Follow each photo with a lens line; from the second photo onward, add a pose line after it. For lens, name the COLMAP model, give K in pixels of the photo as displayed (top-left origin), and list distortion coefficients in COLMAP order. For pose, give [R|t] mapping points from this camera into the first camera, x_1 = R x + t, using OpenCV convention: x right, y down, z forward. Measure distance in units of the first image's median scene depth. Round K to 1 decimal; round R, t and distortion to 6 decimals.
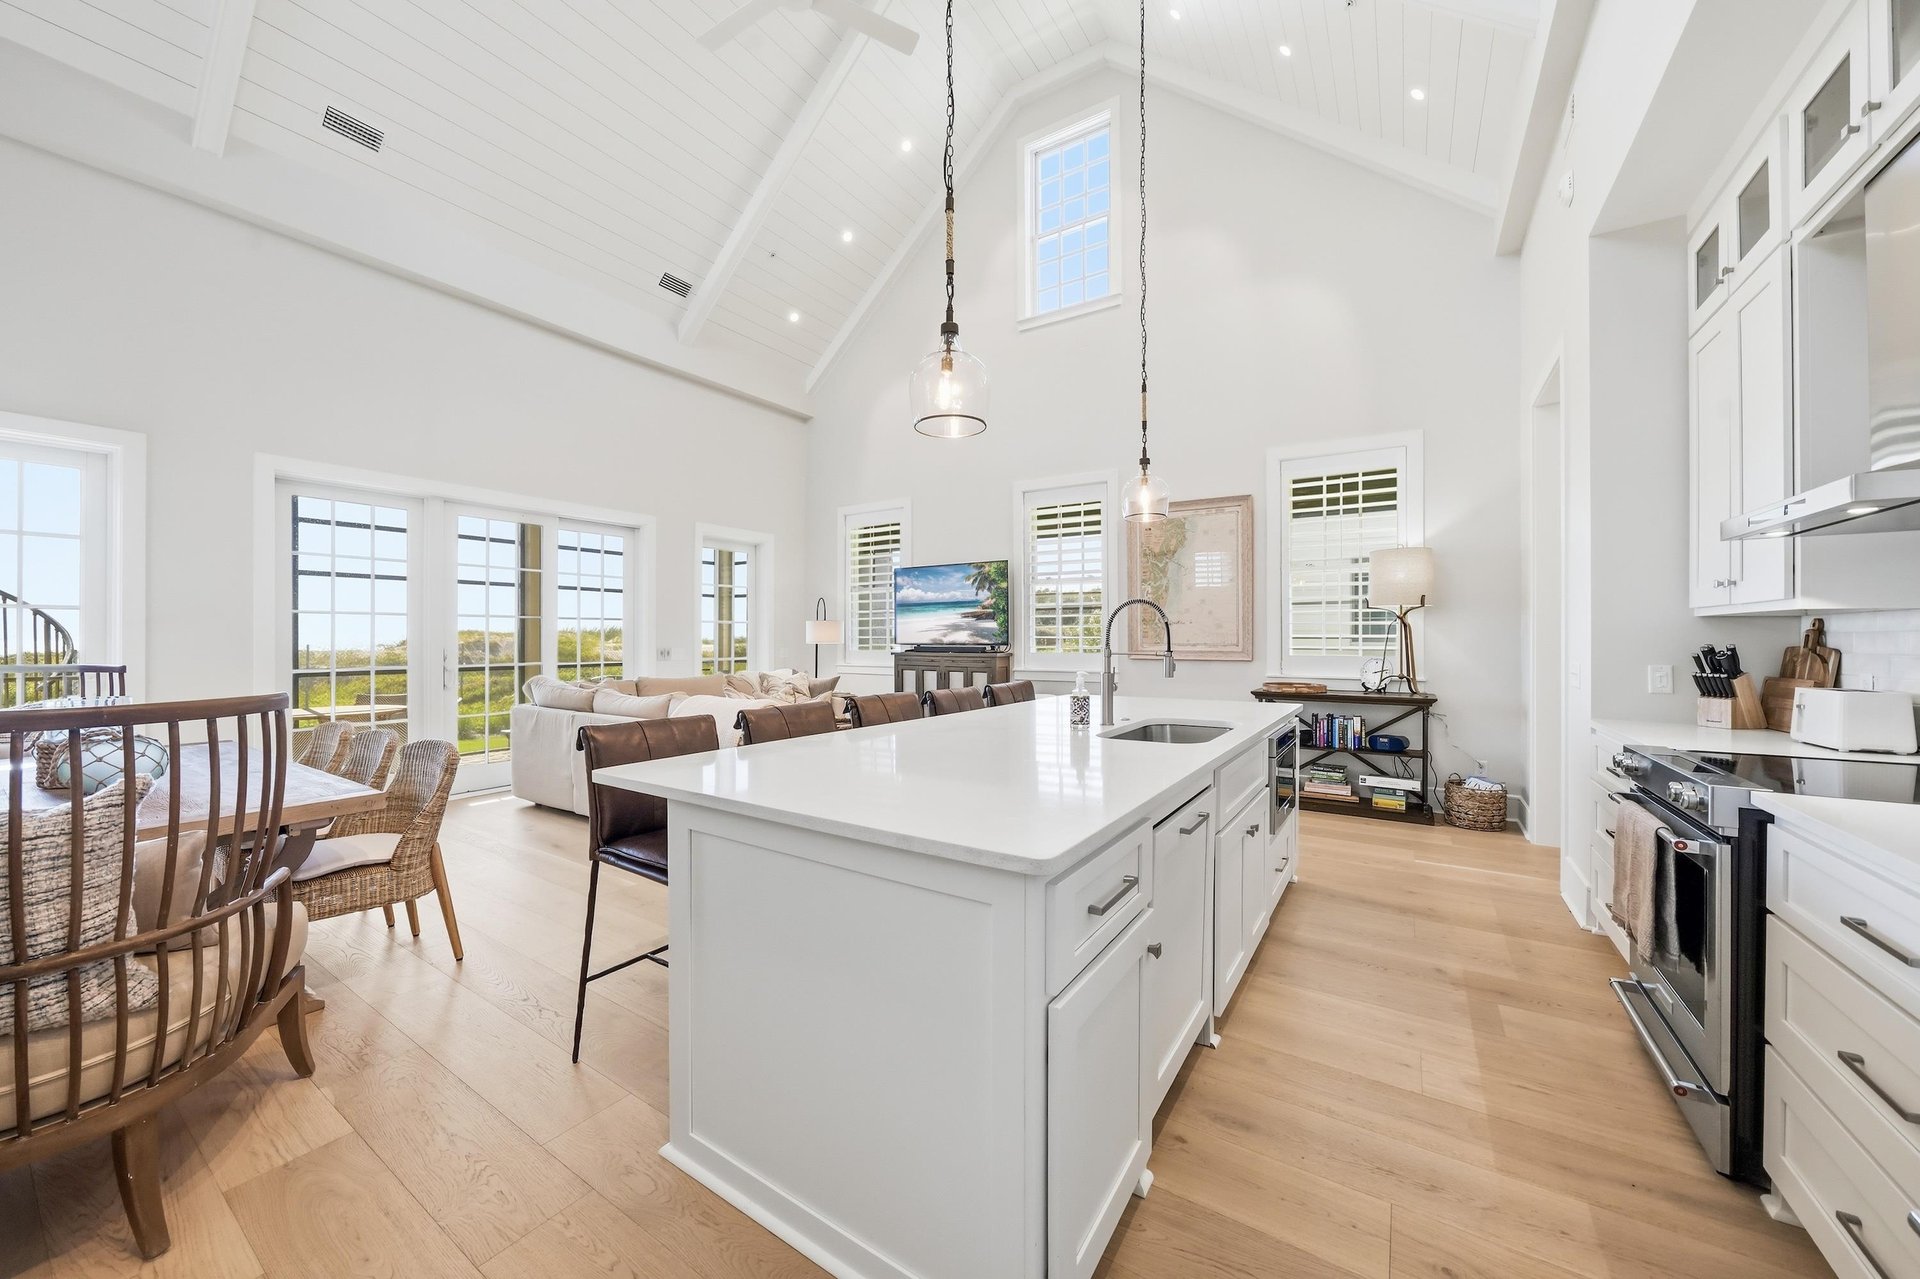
lens RADIAL K [[669.7, 0, 958.4], [0, 669.7, 632.7], [0, 0, 1]] dist [-0.006155, -0.000150]
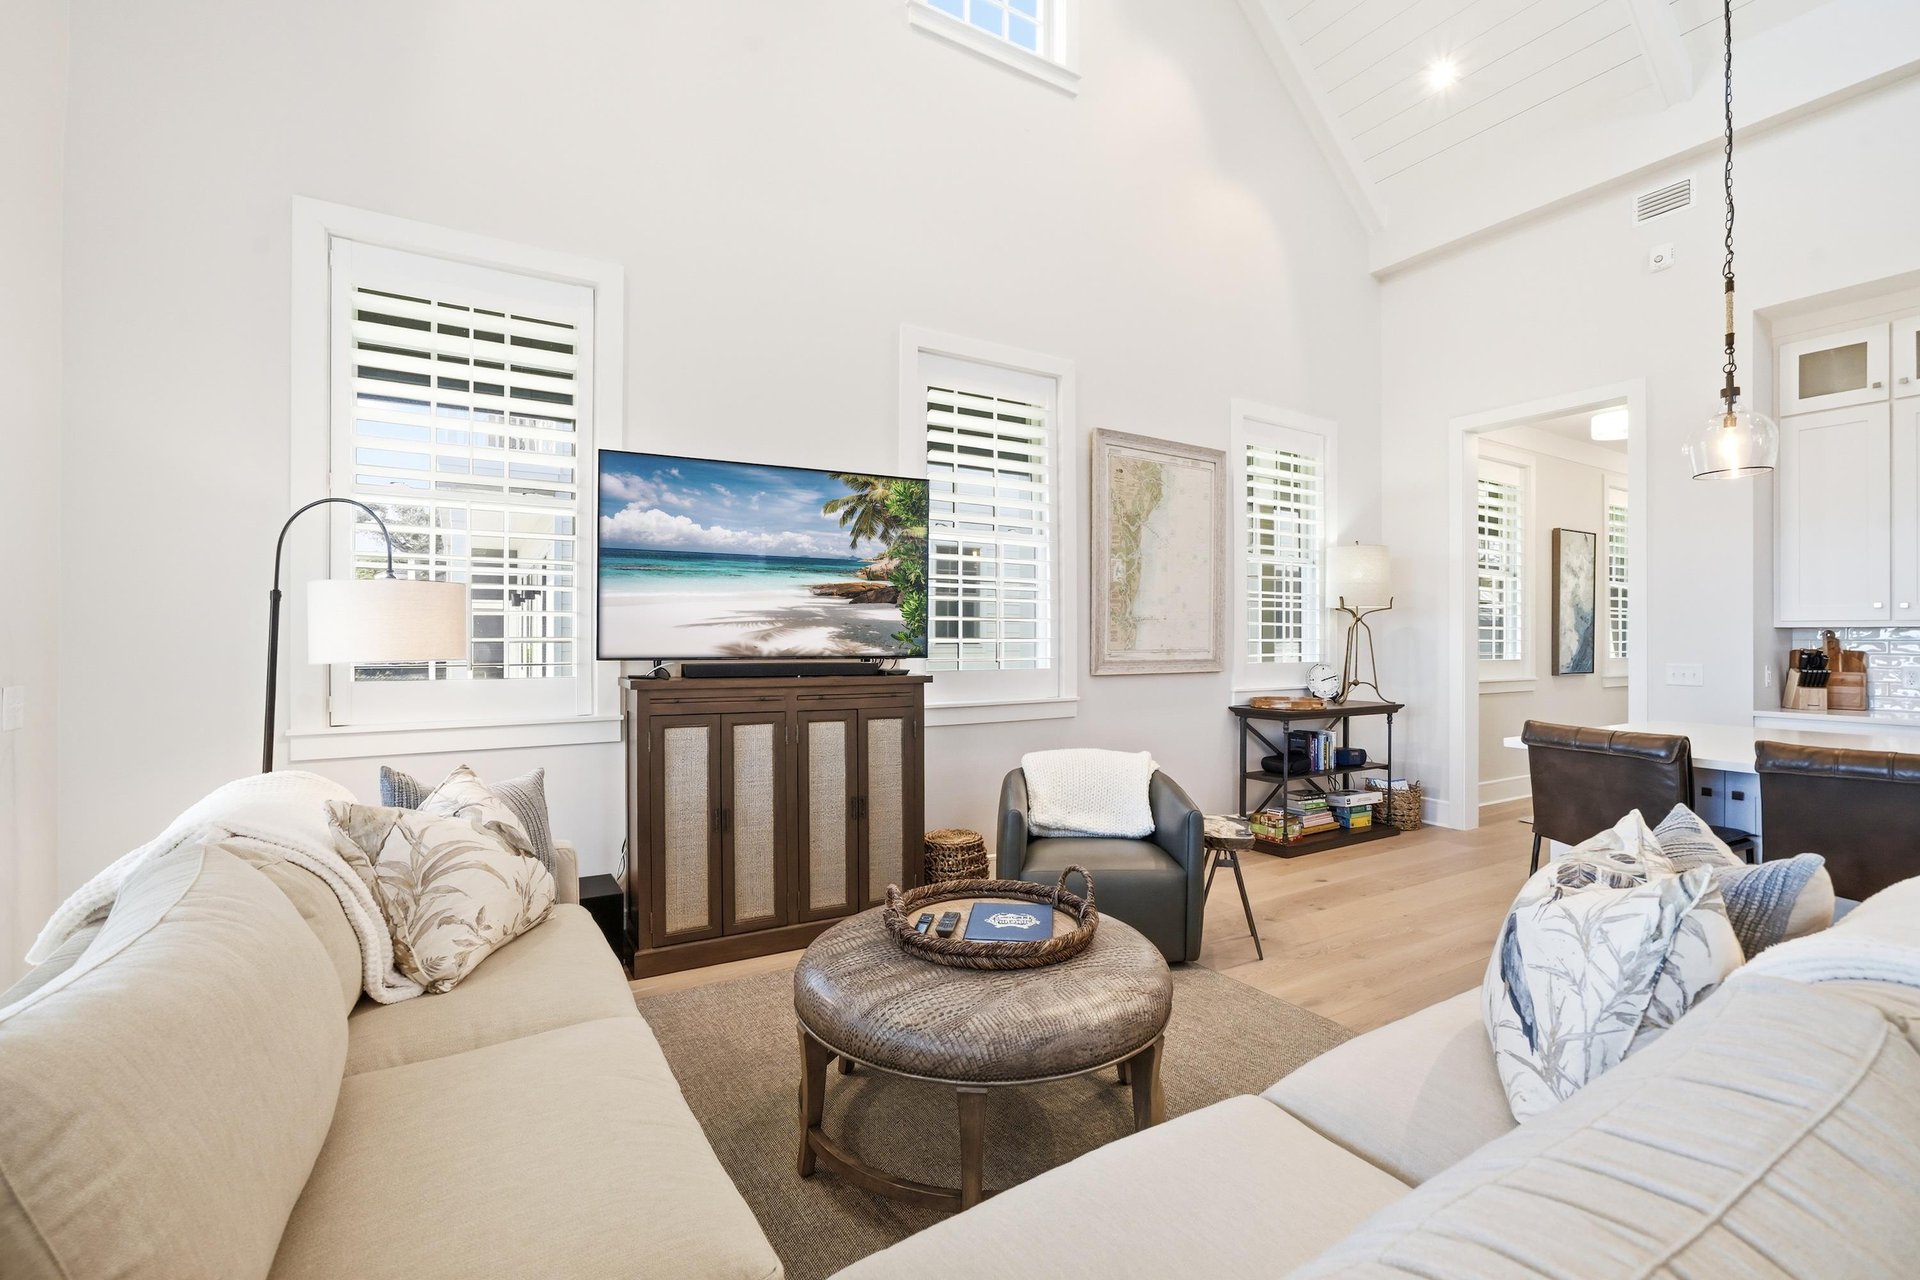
lens RADIAL K [[880.6, 0, 954.0], [0, 880.6, 633.3], [0, 0, 1]] dist [-0.002251, -0.000327]
pose [[0.434021, -0.000346, 0.900902, -0.486318], [-0.009915, 0.999938, 0.005161, -0.002349], [-0.900848, -0.011173, 0.433991, 0.703384]]
